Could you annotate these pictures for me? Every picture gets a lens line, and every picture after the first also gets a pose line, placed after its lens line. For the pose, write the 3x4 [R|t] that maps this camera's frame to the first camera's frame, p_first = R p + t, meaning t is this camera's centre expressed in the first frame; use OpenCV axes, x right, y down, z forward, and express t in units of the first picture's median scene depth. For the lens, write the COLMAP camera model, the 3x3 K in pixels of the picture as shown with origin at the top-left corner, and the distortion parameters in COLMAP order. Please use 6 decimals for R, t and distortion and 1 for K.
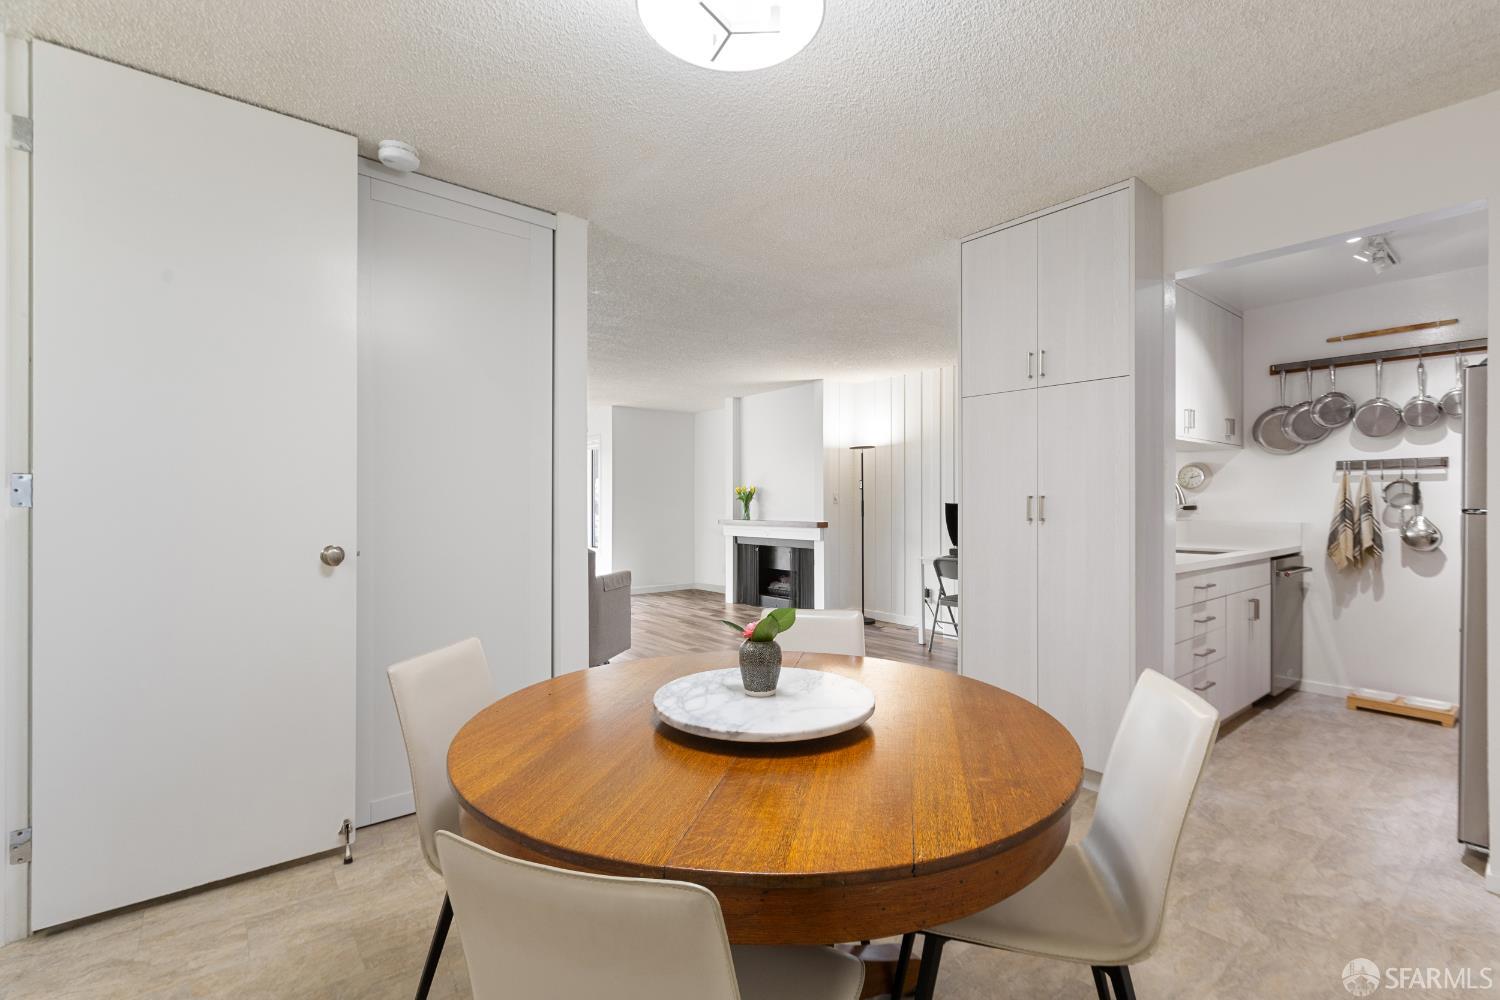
lens RADIAL K [[667.7, 0, 754.9], [0, 667.7, 506.3], [0, 0, 1]] dist [-0.002853, -0.000909]
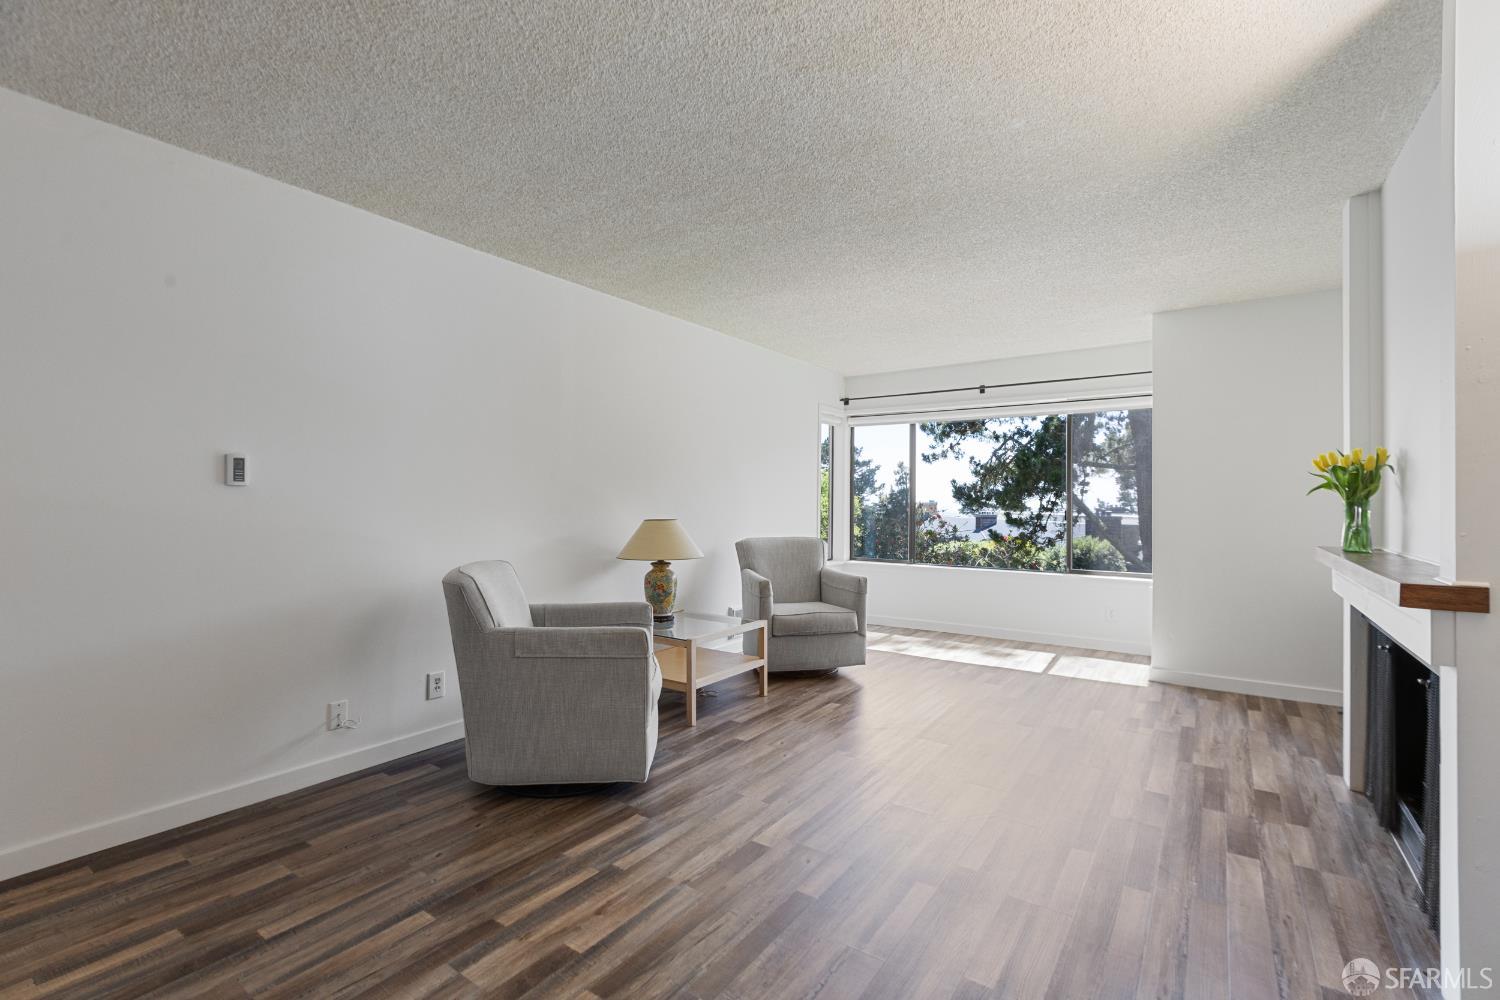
lens RADIAL K [[664.8, 0, 756.3], [0, 664.8, 499.6], [0, 0, 1]] dist [-0.002598, -0.000451]
pose [[0.278827, 0.000201, -0.960341, 0.455367], [-0.007907, 0.999967, -0.002087, -0.004747], [0.960309, 0.008175, 0.278819, 1.309871]]
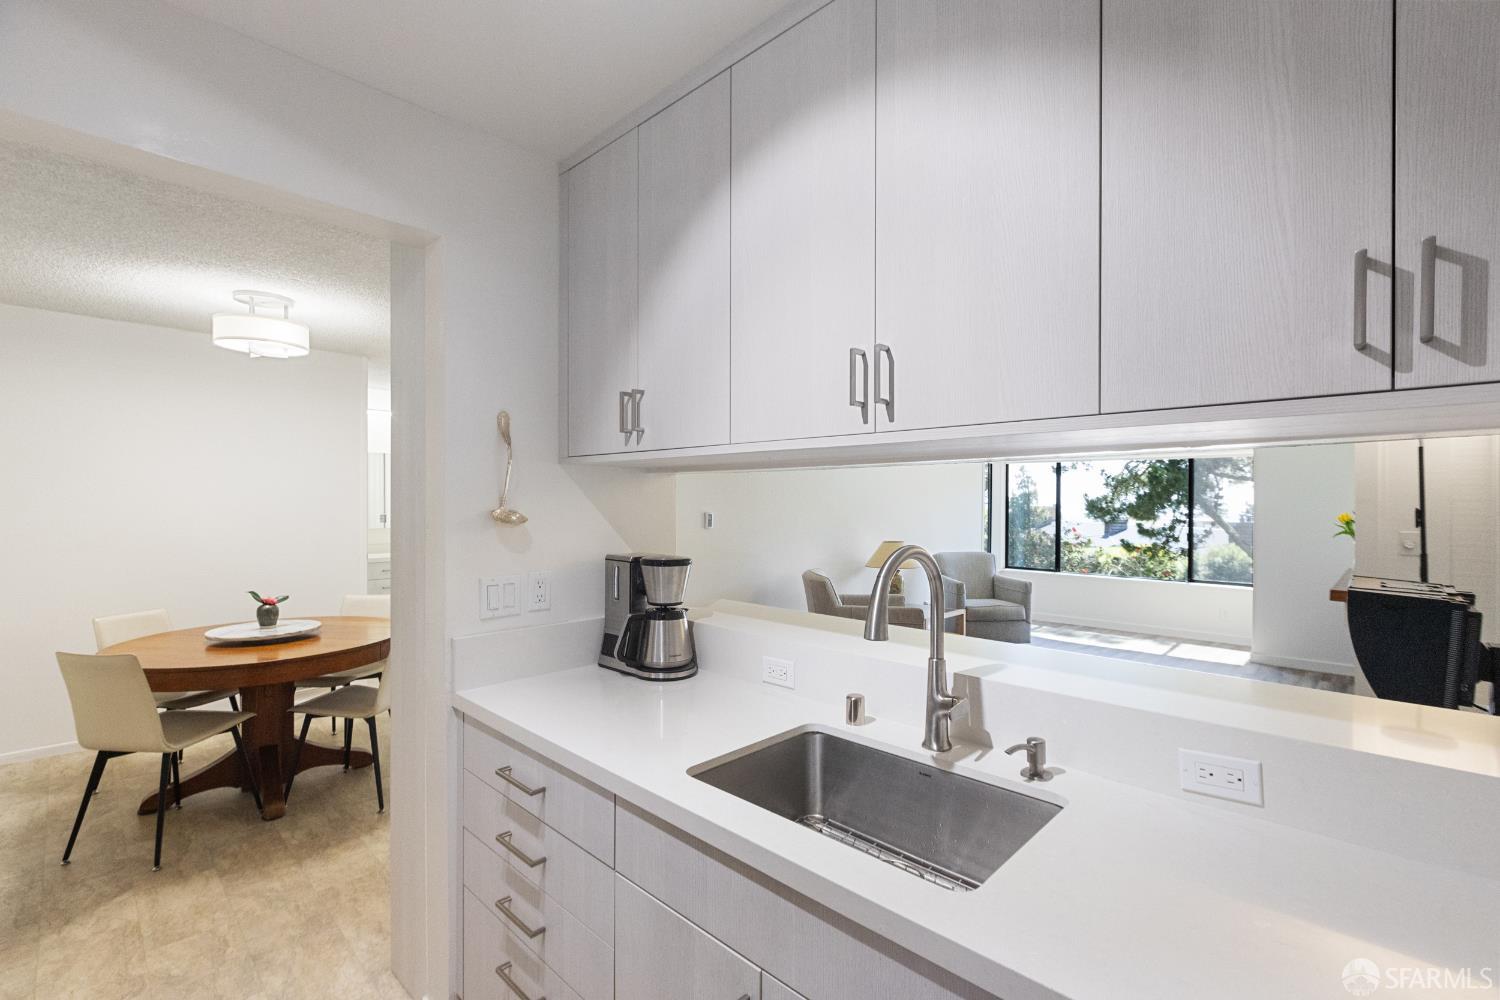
lens RADIAL K [[667.7, 0, 755.4], [0, 667.7, 502.7], [0, 0, 1]] dist [0.000257, -0.000300]
pose [[0.120819, 0.003092, -0.992670, 0.985840], [-0.008570, 0.999961, 0.002071, -0.071625], [0.992638, 0.008257, 0.120840, 0.915724]]
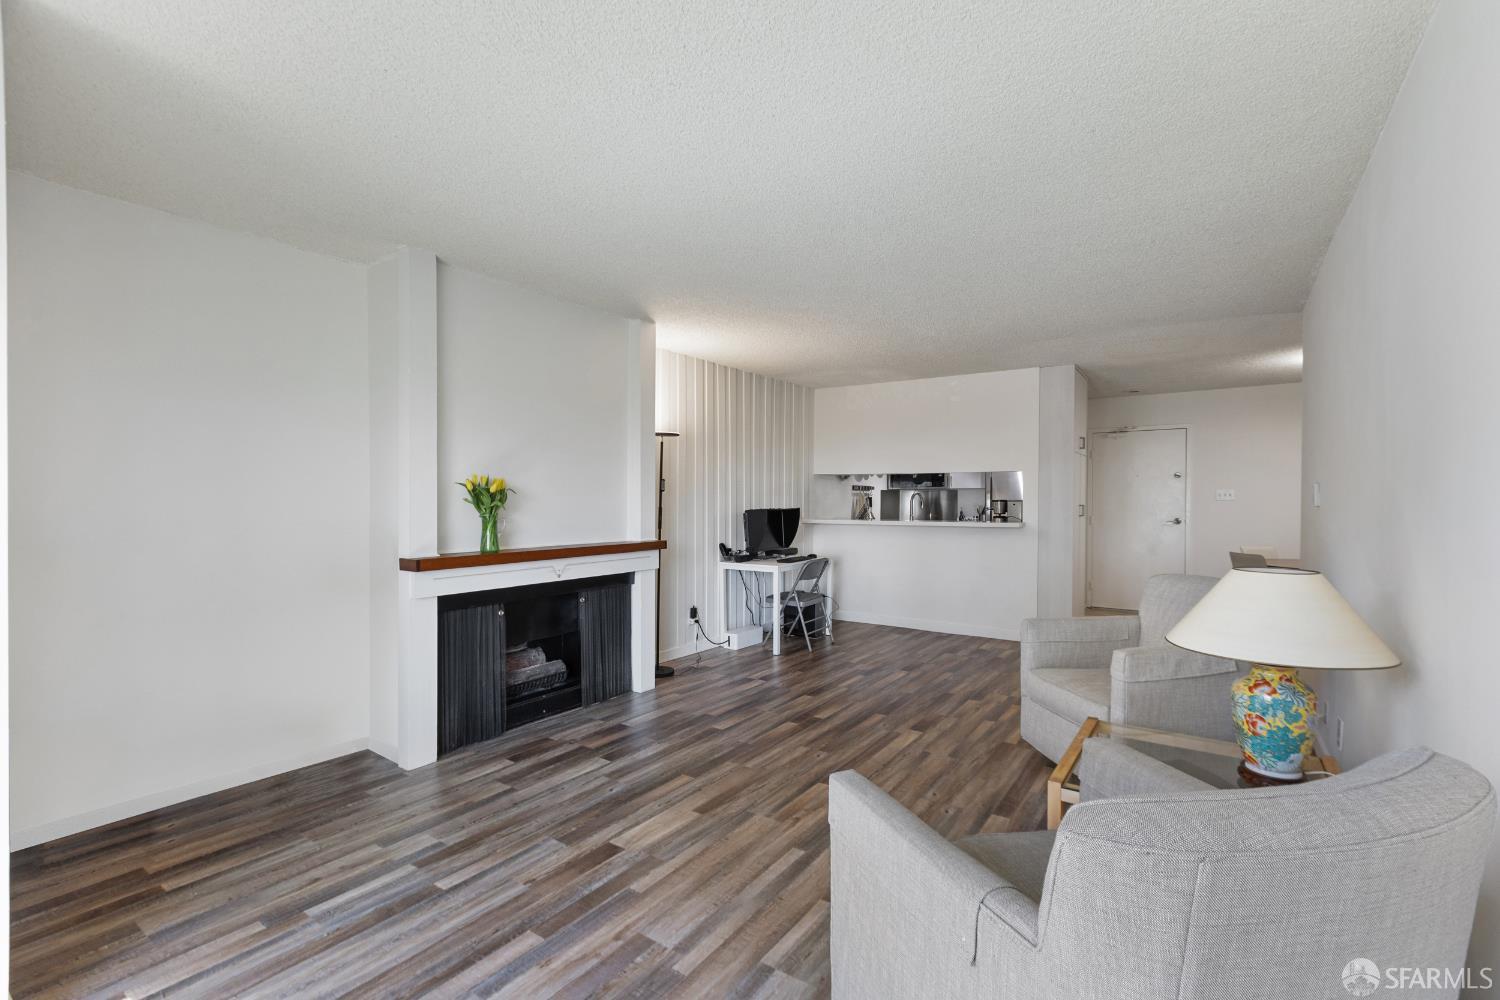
lens RADIAL K [[667.7, 0, 754.9], [0, 667.7, 506.3], [0, 0, 1]] dist [-0.002853, -0.000909]
pose [[-0.281021, -0.008584, 0.959663, -1.023782], [0.003953, 0.999941, 0.010102, -0.029104], [-0.959694, 0.006633, -0.280970, 1.997592]]
